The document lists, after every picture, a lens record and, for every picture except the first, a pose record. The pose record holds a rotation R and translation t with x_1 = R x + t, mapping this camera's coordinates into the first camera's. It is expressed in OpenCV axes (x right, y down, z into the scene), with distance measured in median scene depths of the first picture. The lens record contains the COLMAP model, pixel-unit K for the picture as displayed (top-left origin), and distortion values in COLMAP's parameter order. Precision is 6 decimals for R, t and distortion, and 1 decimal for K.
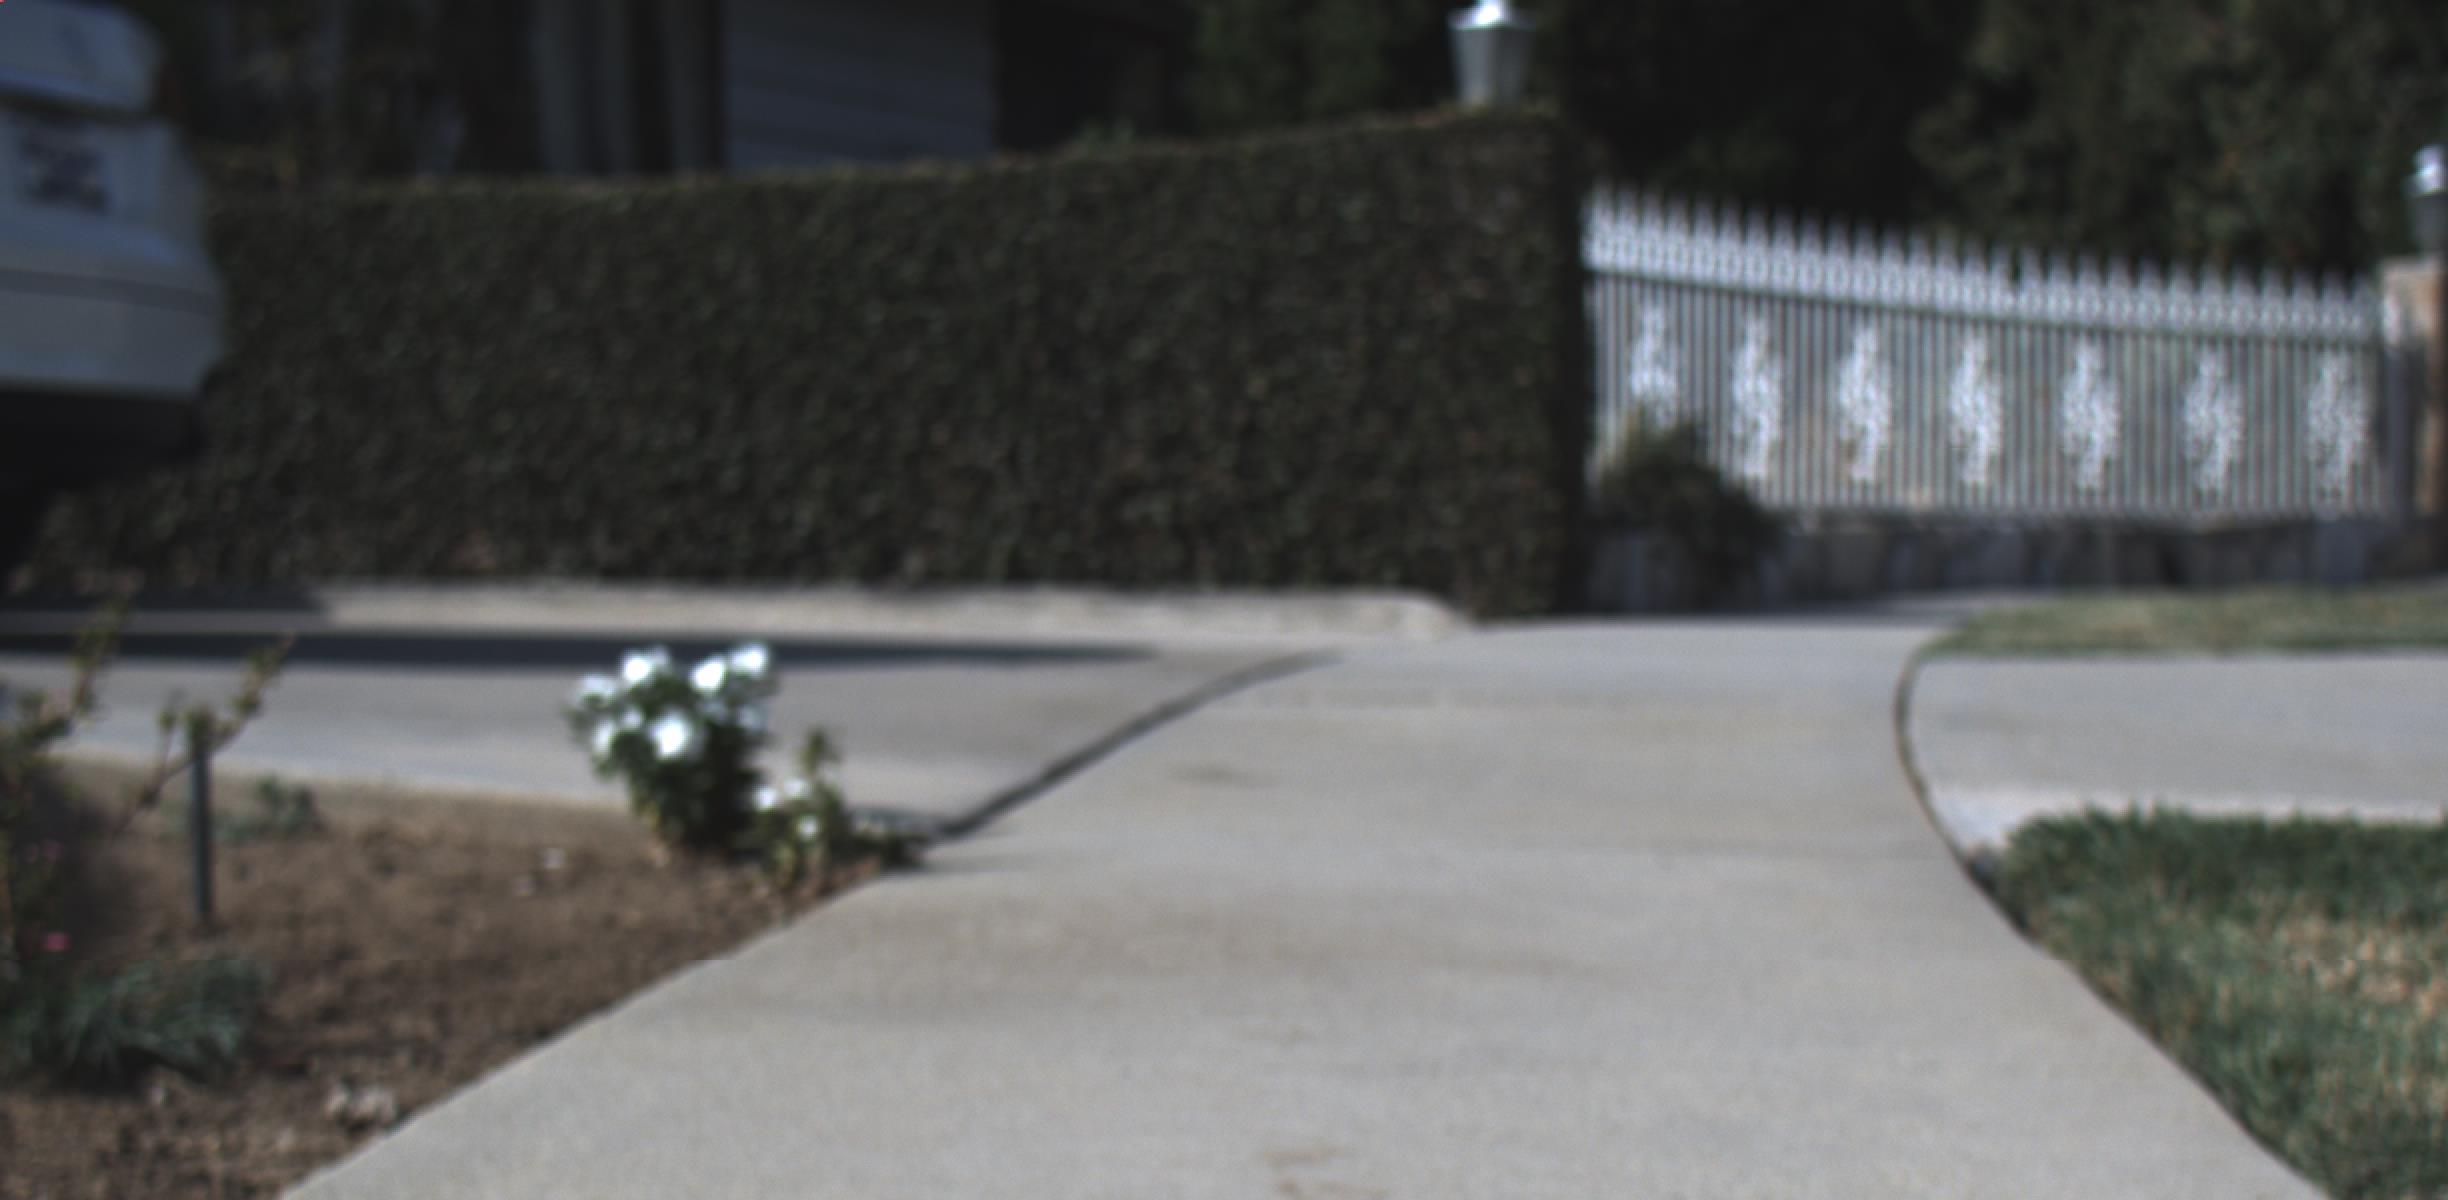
lens RADIAL K [[5476.6, 0, 1263.2], [0, 5476.6, 605.9], [0, 0, 1]] dist [-0.011317, 0.720853]
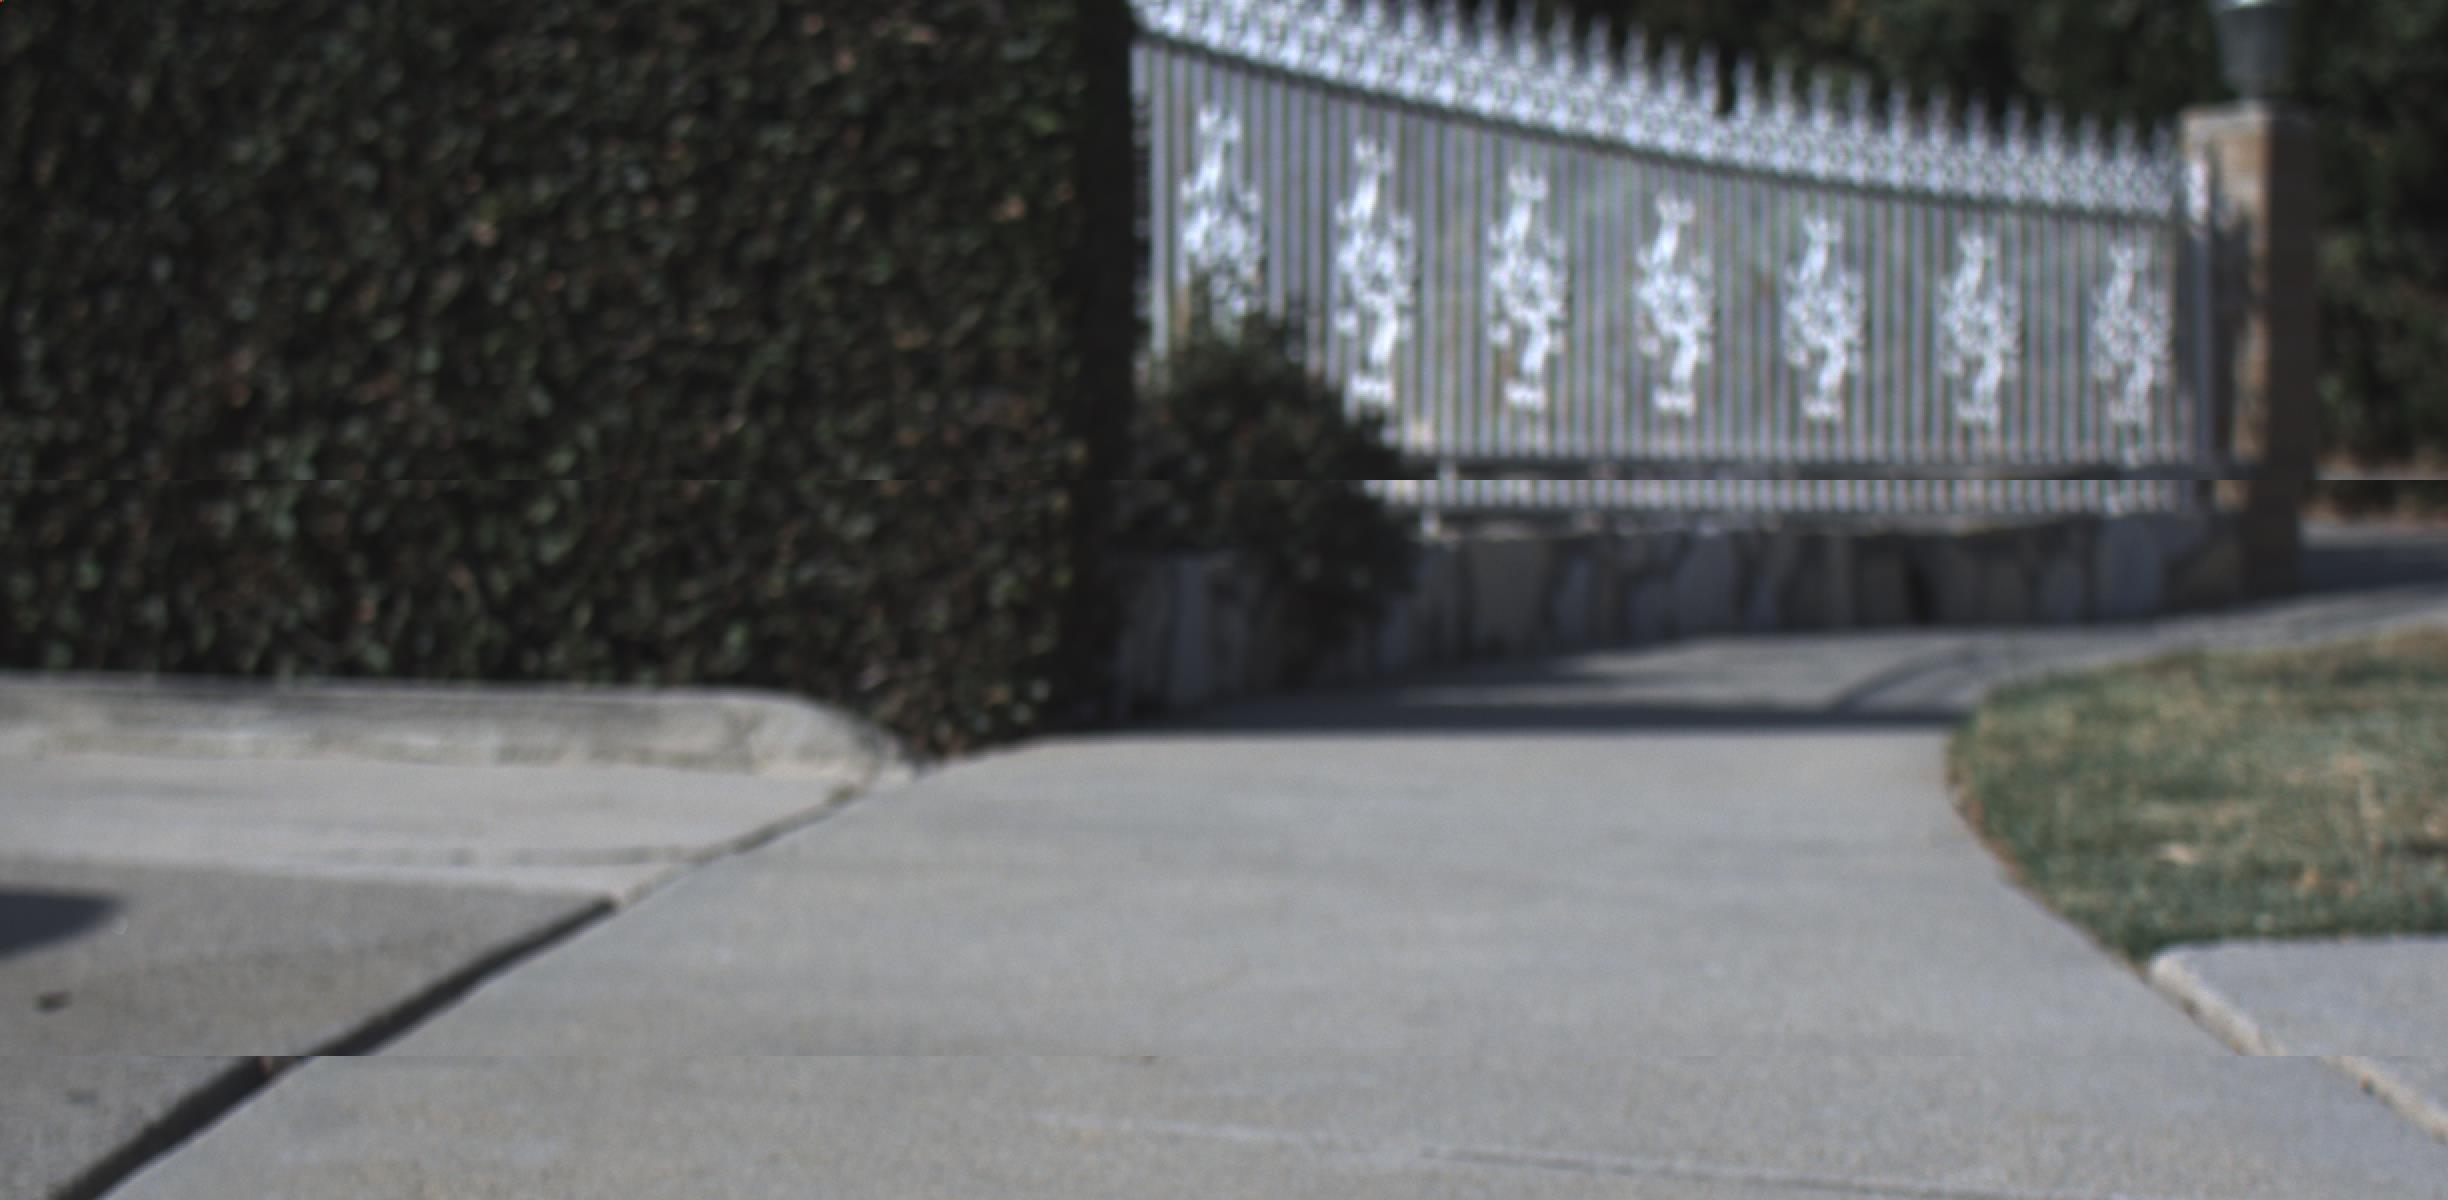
lens RADIAL K [[5476.6, 0, 1263.2], [0, 5476.6, 605.9], [0, 0, 1]] dist [-0.011317, 0.720853]
pose [[0.993676, 0.003241, 0.112242, 0.012584], [-0.004876, 0.999886, 0.014295, -0.011275], [-0.112183, -0.014752, 0.993578, 0.442740]]
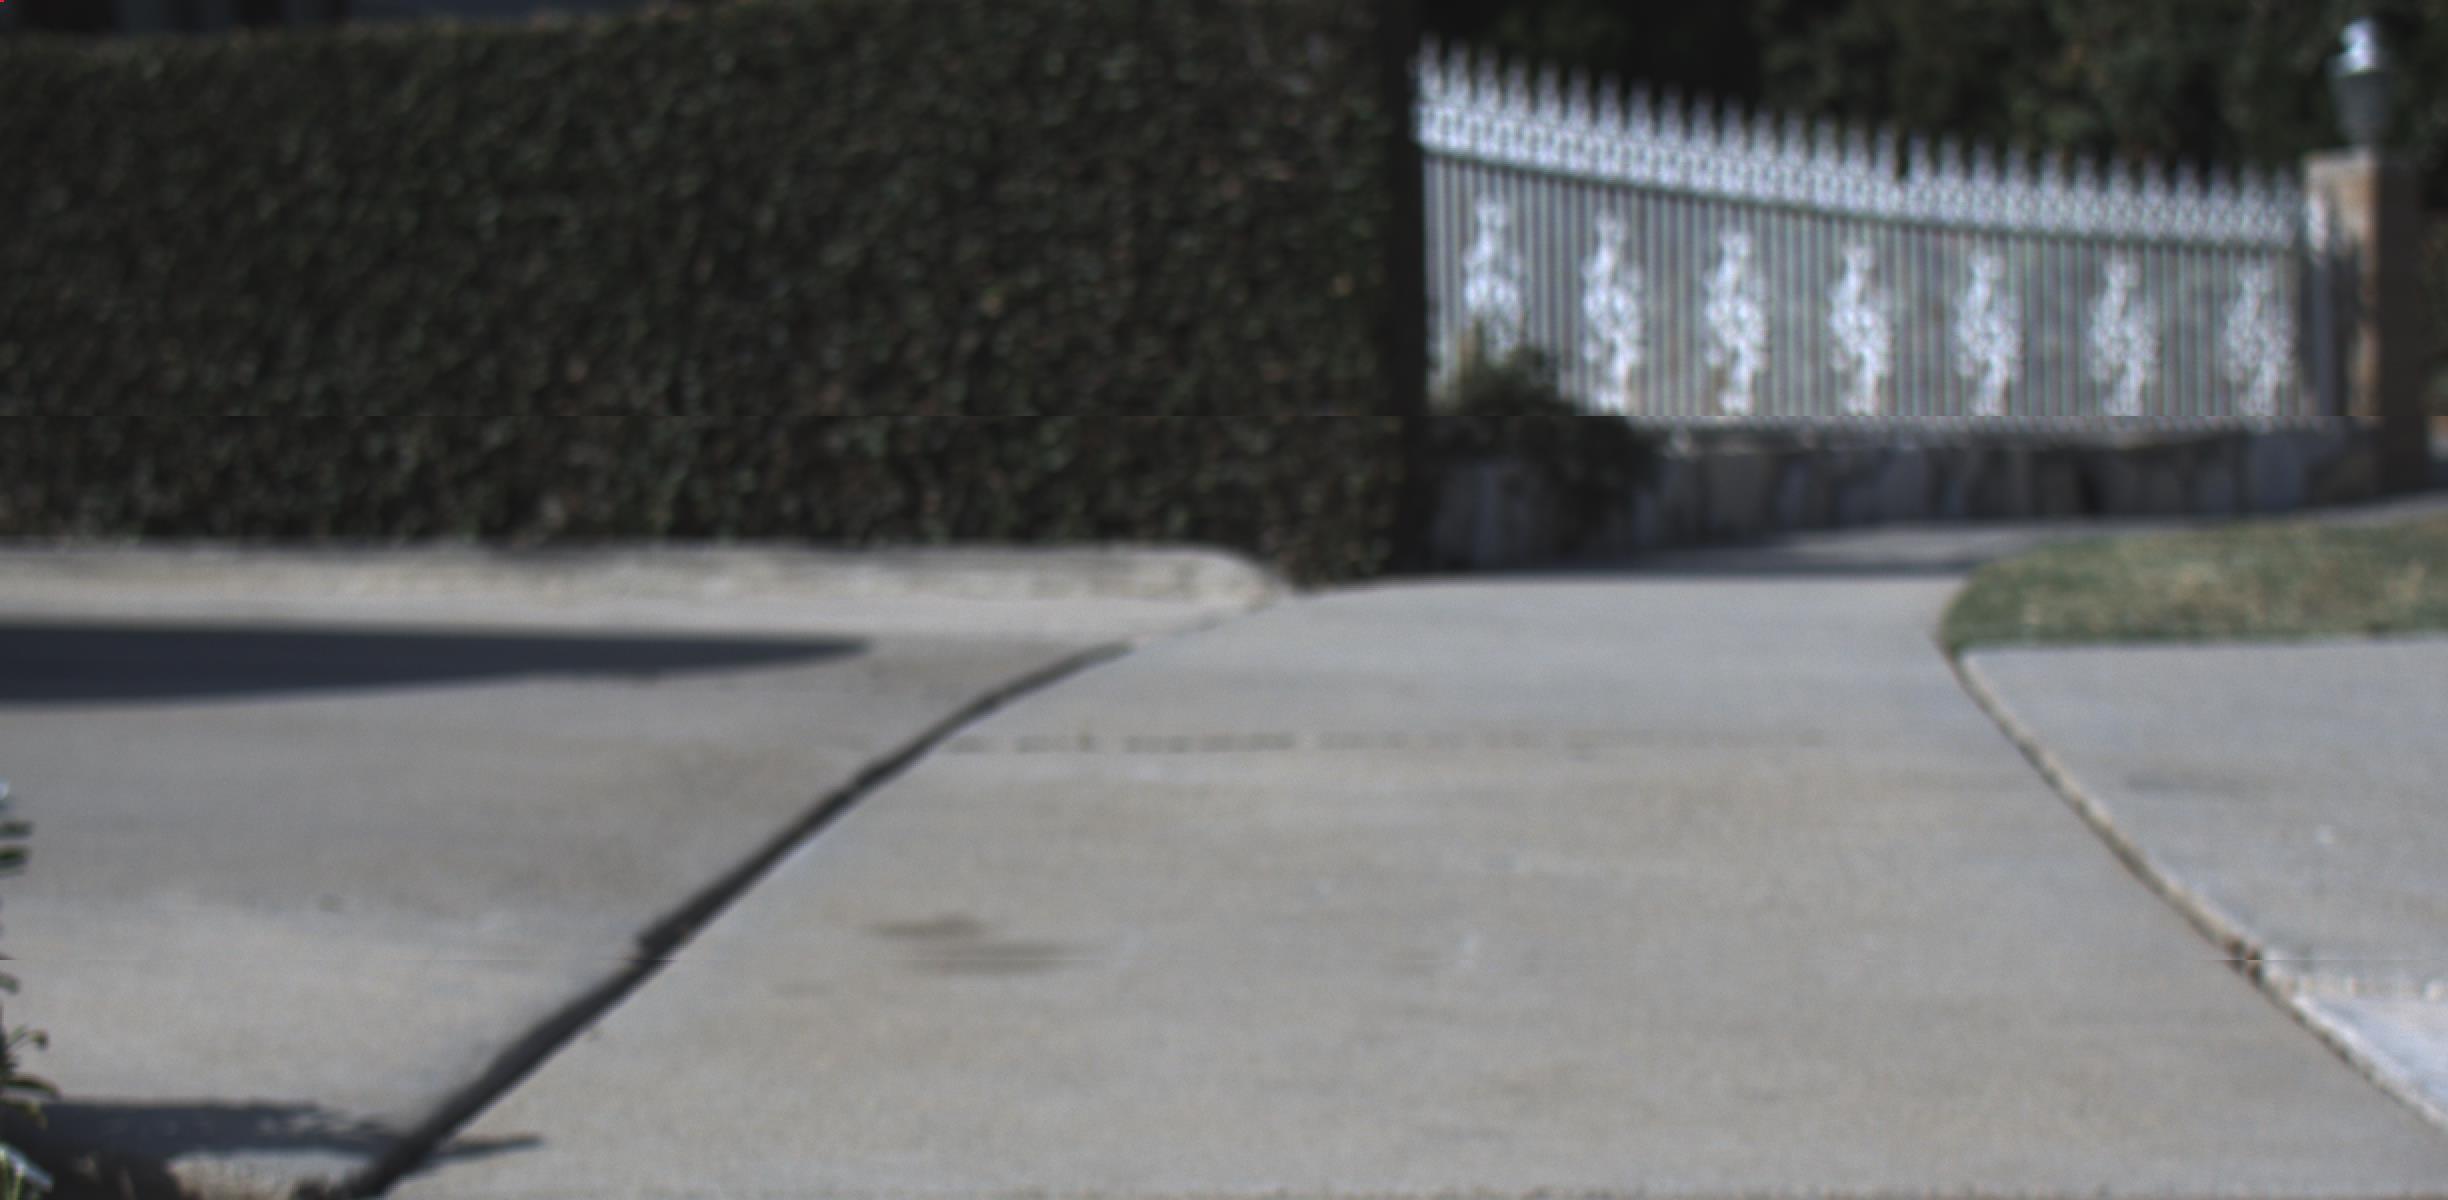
lens RADIAL K [[5476.6, 0, 1263.2], [0, 5476.6, 605.9], [0, 0, 1]] dist [-0.011317, 0.720853]
pose [[0.998759, -0.011607, 0.048432, -0.000672], [0.011037, 0.999867, 0.012028, -0.005873], [-0.048565, -0.011478, 0.998754, 0.213743]]
